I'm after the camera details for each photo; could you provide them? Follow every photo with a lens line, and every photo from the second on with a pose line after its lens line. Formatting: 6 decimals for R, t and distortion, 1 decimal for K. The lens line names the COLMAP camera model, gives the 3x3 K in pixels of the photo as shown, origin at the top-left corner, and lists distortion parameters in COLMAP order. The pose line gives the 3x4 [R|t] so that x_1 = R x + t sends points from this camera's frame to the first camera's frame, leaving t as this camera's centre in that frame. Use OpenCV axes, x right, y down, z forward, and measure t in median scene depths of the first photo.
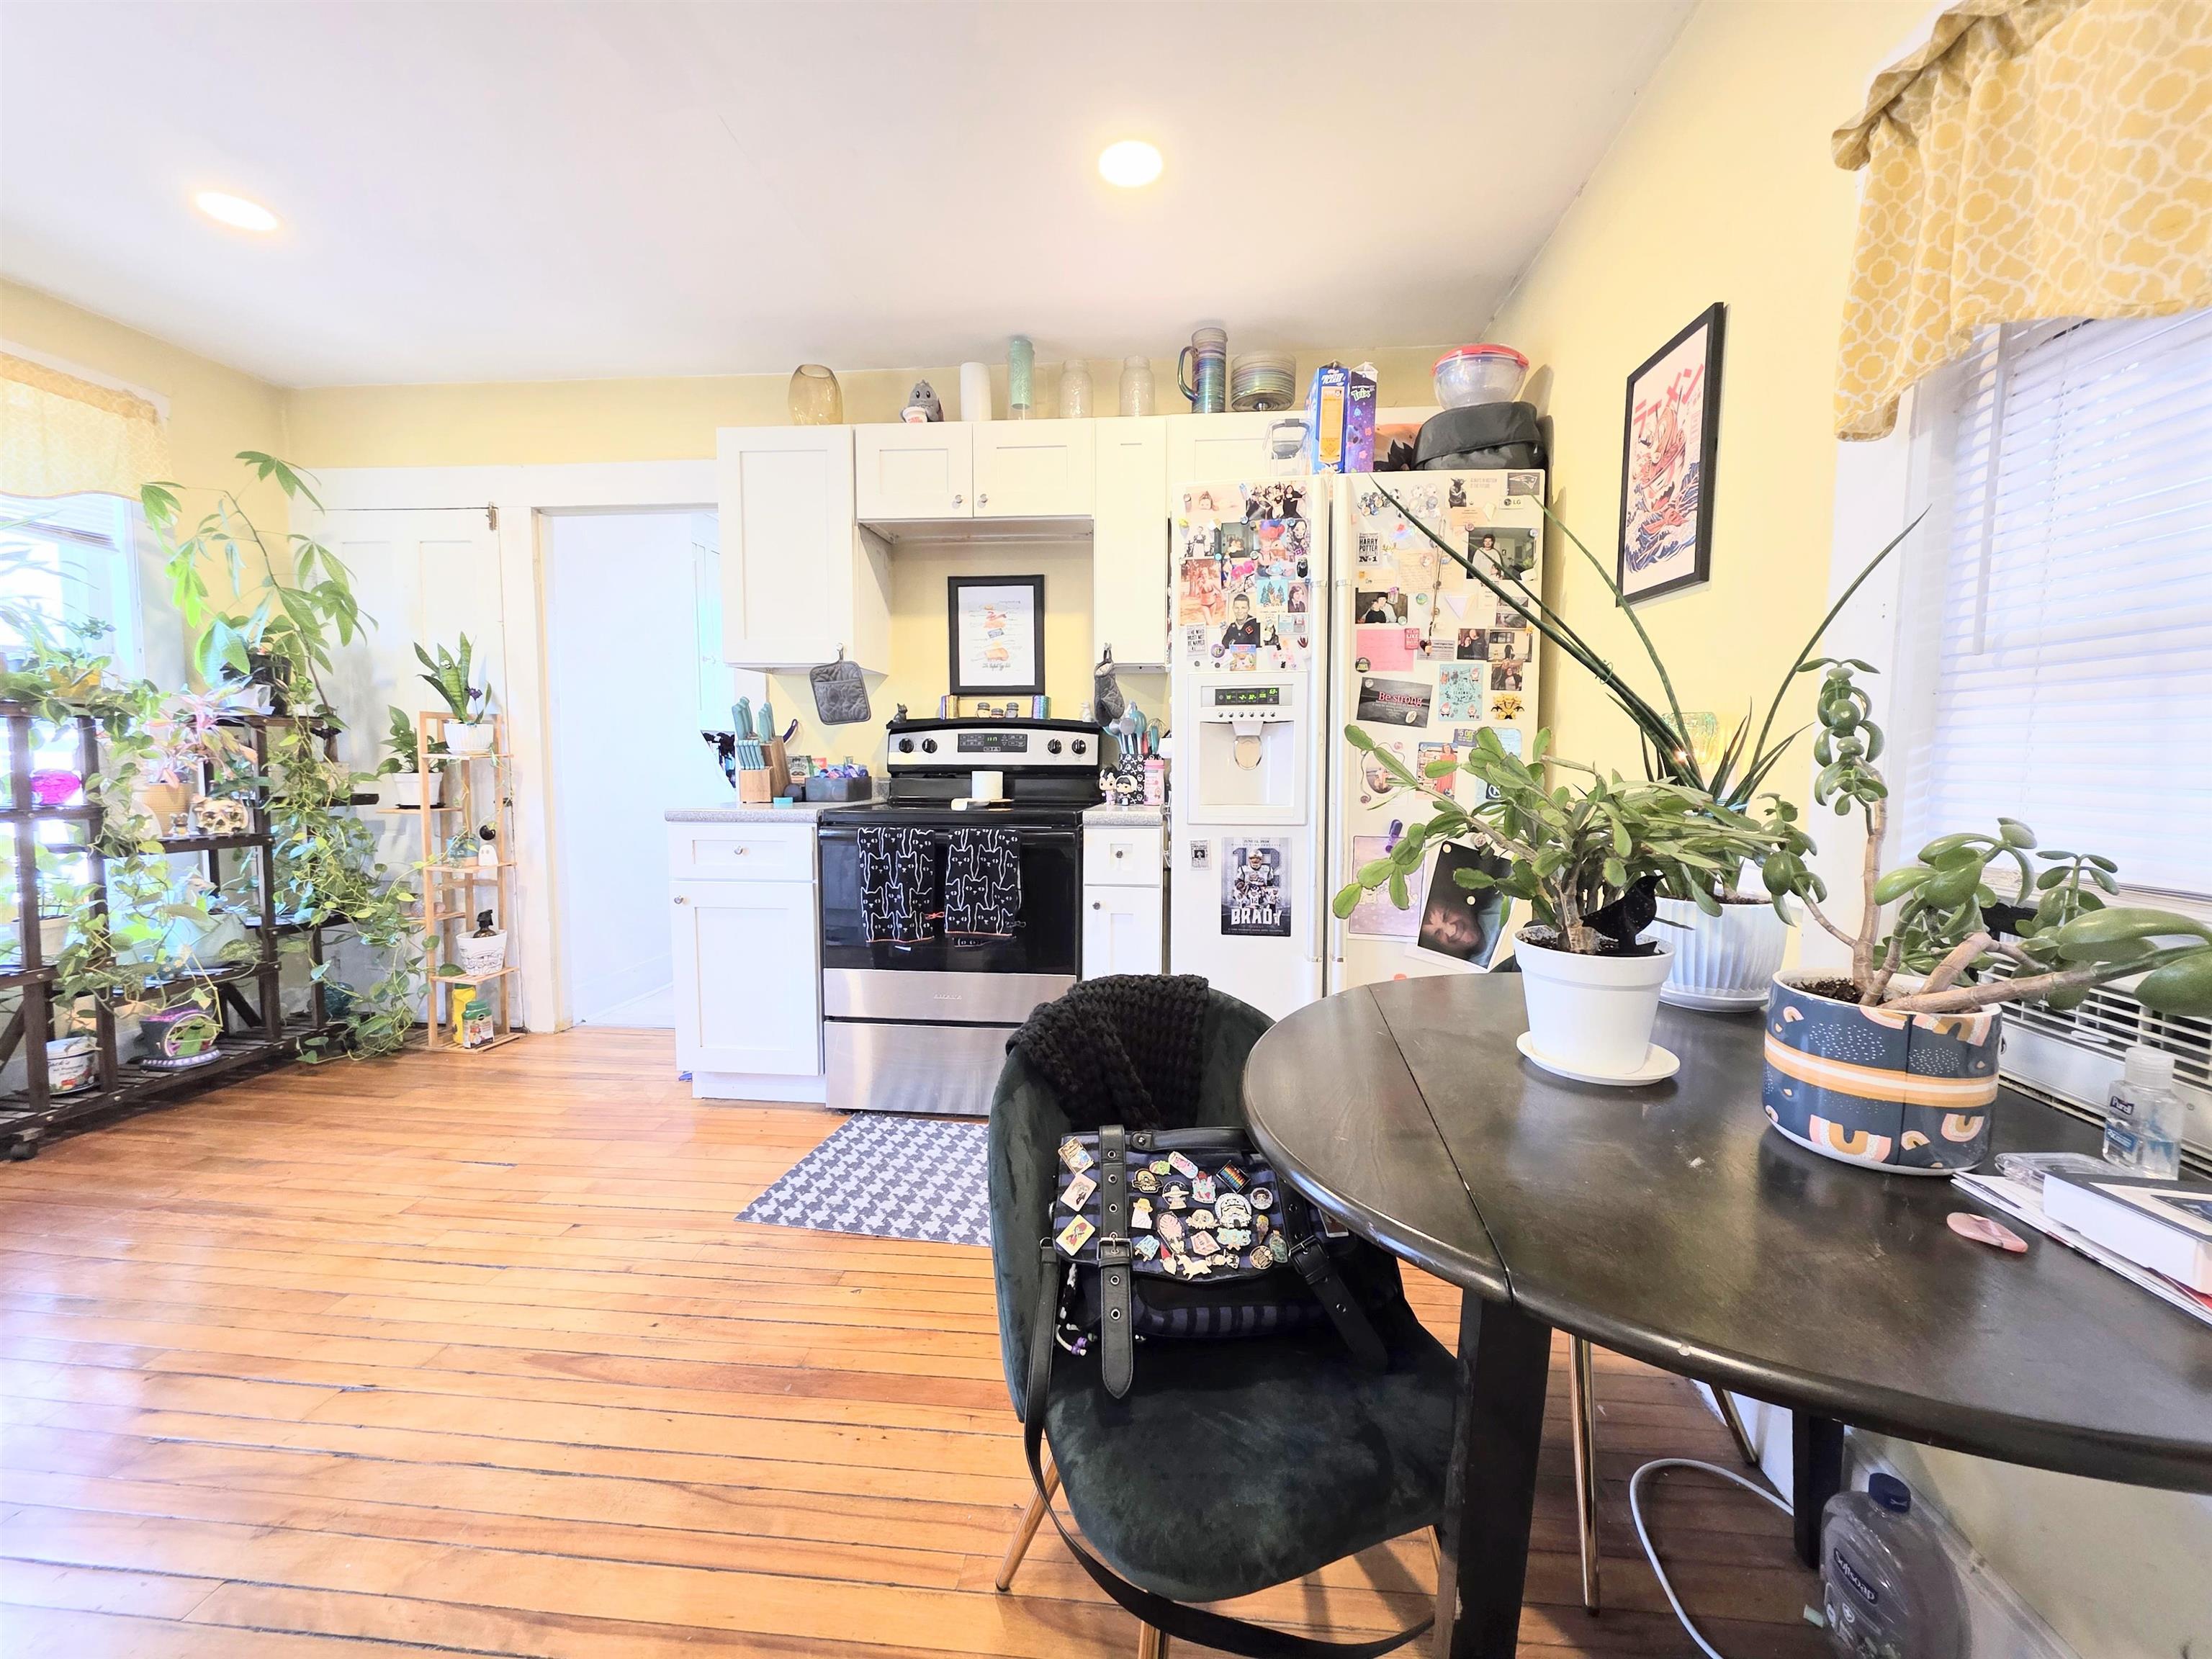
lens RADIAL K [[878.0, 0, 1113.4], [0, 878.0, 818.4], [0, 0, 1]] dist [-0.000103, 0.000166]
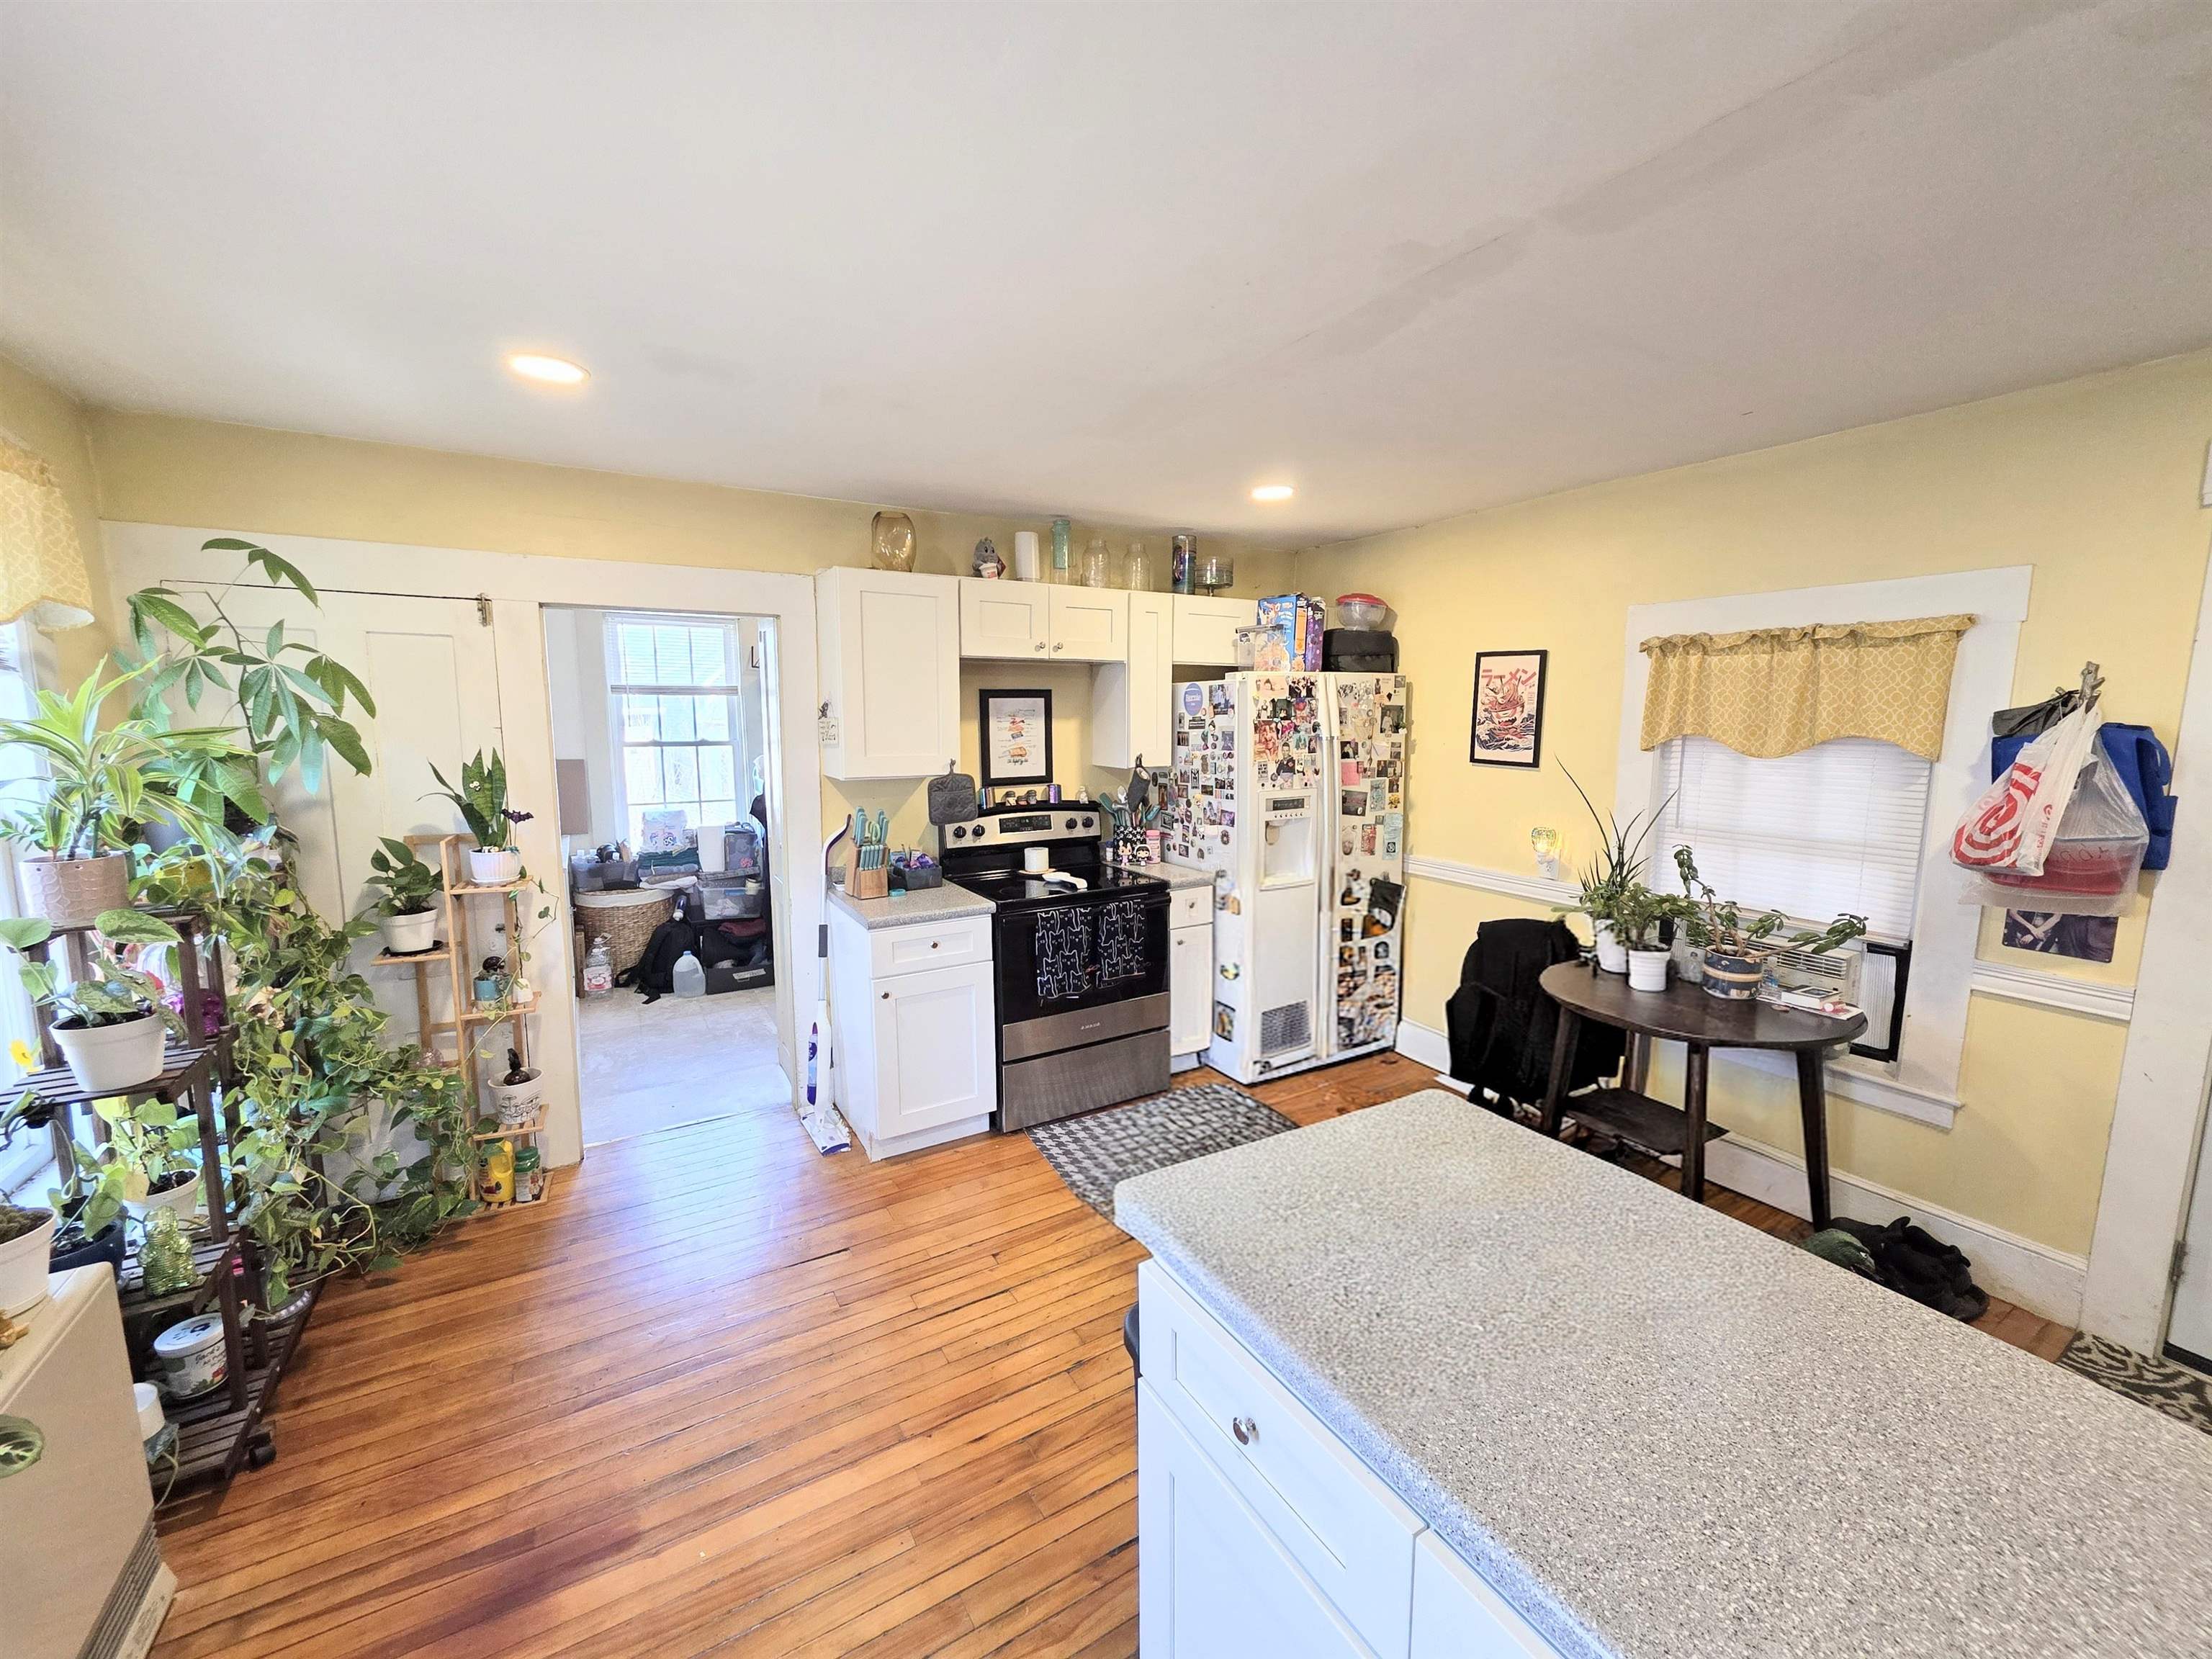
lens RADIAL K [[878.0, 0, 1125.1], [0, 878.0, 817.6], [0, 0, 1]] dist [-0.000103, 0.000166]
pose [[0.801260, -0.080103, 0.592930, -1.030113], [0.049843, 0.996489, 0.067267, -0.230815], [-0.596237, -0.024345, 0.802440, -0.131193]]
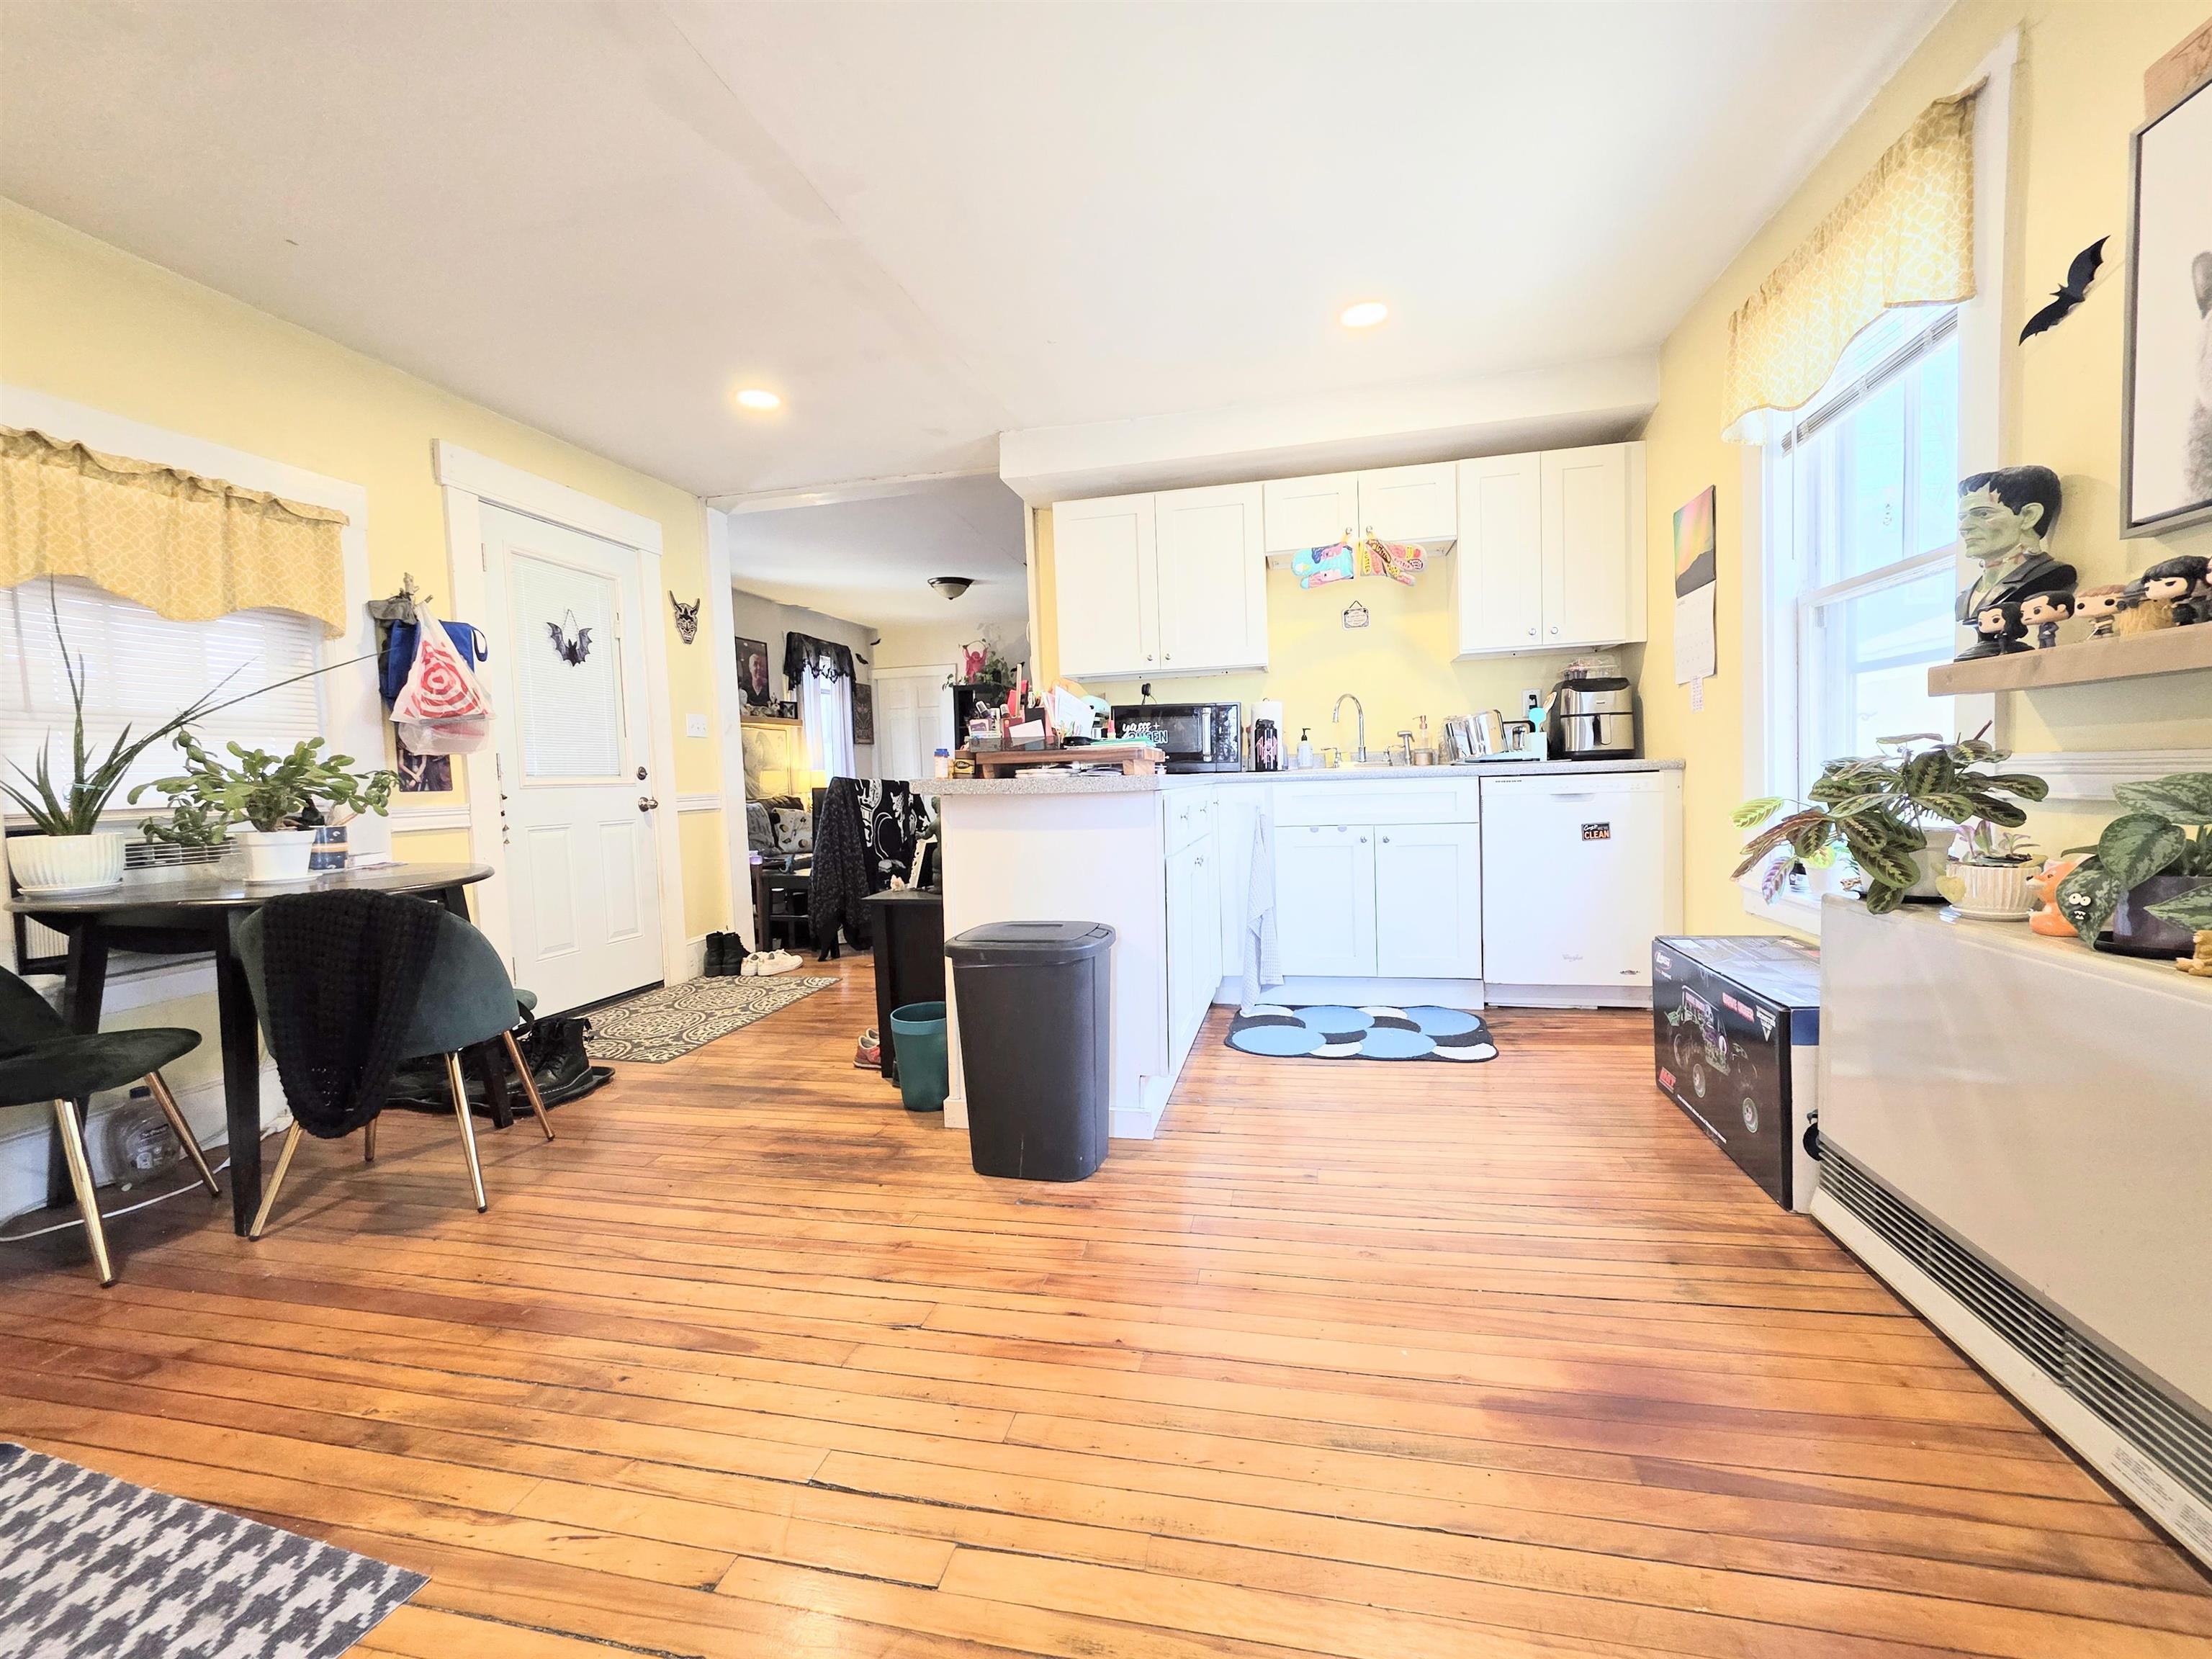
lens RADIAL K [[878.0, 0, 1116.7], [0, 878.0, 820.9], [0, 0, 1]] dist [-0.000103, 0.000166]
pose [[-0.992891, 0.021318, 0.117107, -0.807703], [0.036182, 0.991330, 0.126312, -0.042759], [-0.113399, 0.129651, -0.985054, 1.248337]]
